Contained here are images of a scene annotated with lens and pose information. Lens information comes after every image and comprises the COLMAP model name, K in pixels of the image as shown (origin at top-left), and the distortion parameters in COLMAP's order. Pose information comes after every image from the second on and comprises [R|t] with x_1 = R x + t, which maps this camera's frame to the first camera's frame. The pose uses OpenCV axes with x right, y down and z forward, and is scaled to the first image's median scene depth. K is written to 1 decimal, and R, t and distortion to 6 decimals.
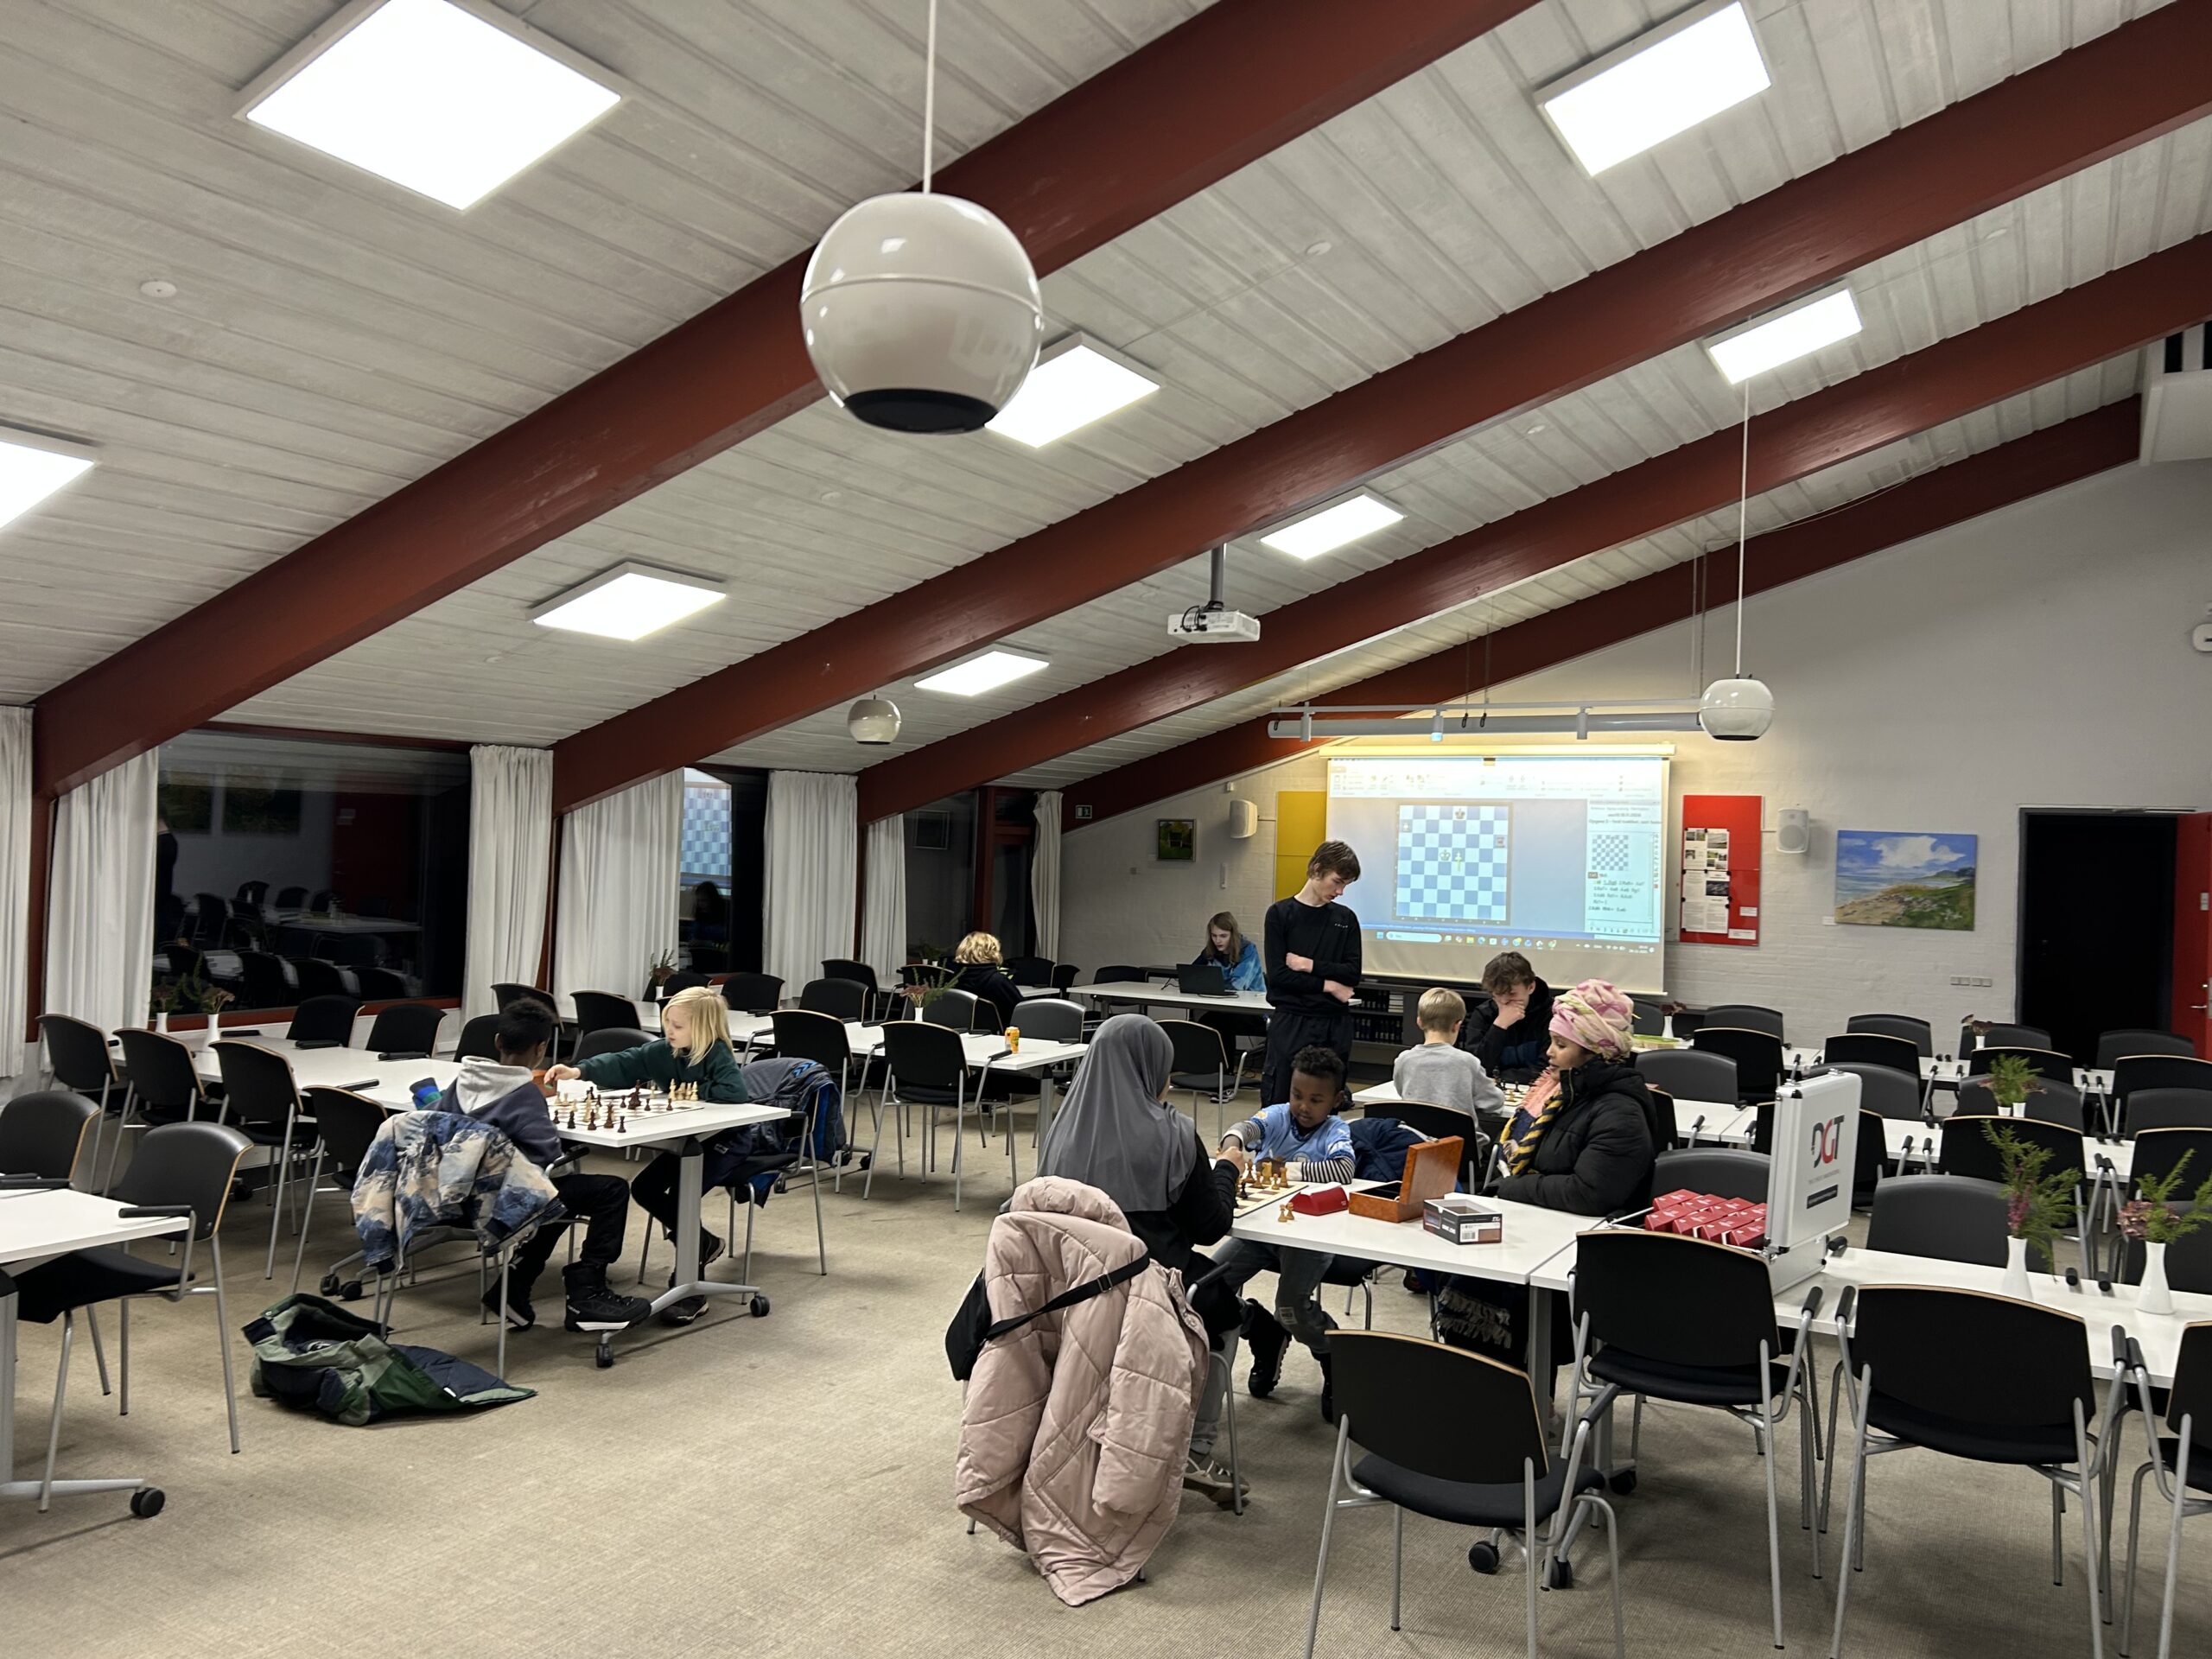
lens RADIAL K [[1652.1, 0, 1106.4], [0, 1652.1, 759.7], [0, 0, 1]] dist [0.083206, -0.008127]
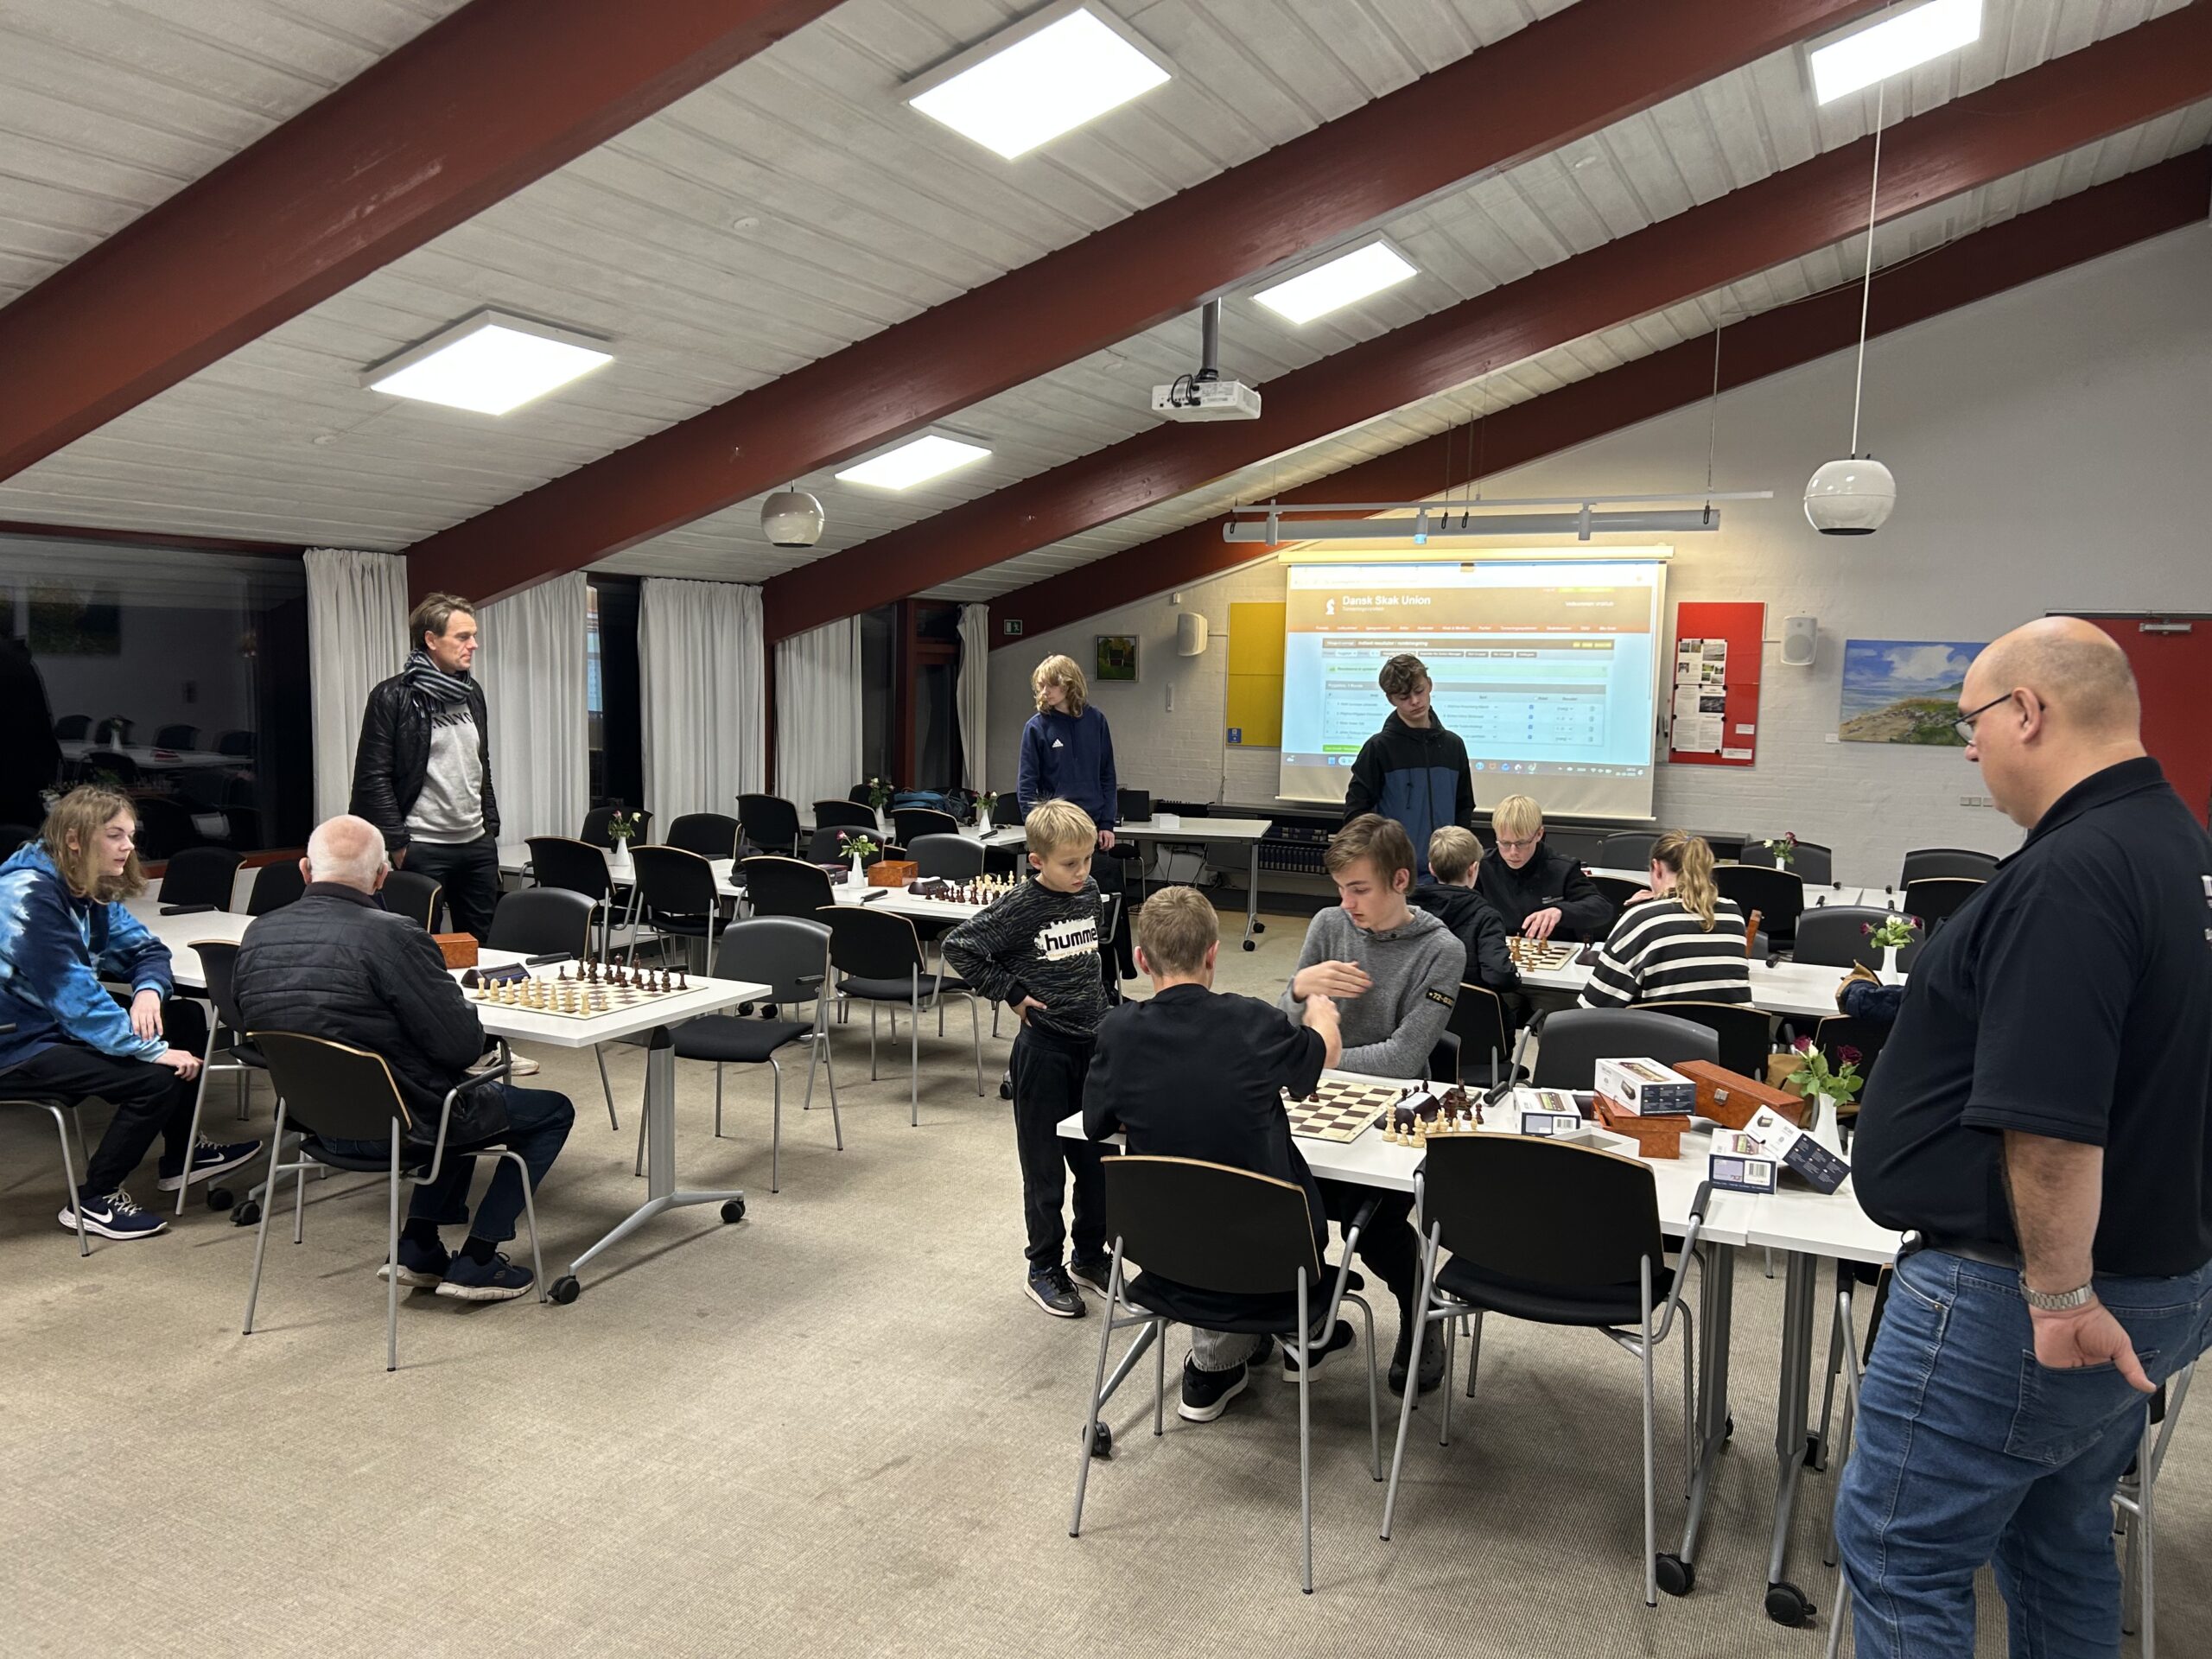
lens RADIAL K [[1724.0, 0, 1105.1], [0, 1724.0, 784.7], [0, 0, 1]] dist [0.003065, 0.070900]
pose [[0.998160, -0.012433, 0.059343, -0.032554], [0.005076, 0.992449, 0.122551, 0.003586], [-0.060419, -0.122024, 0.990686, 0.100511]]
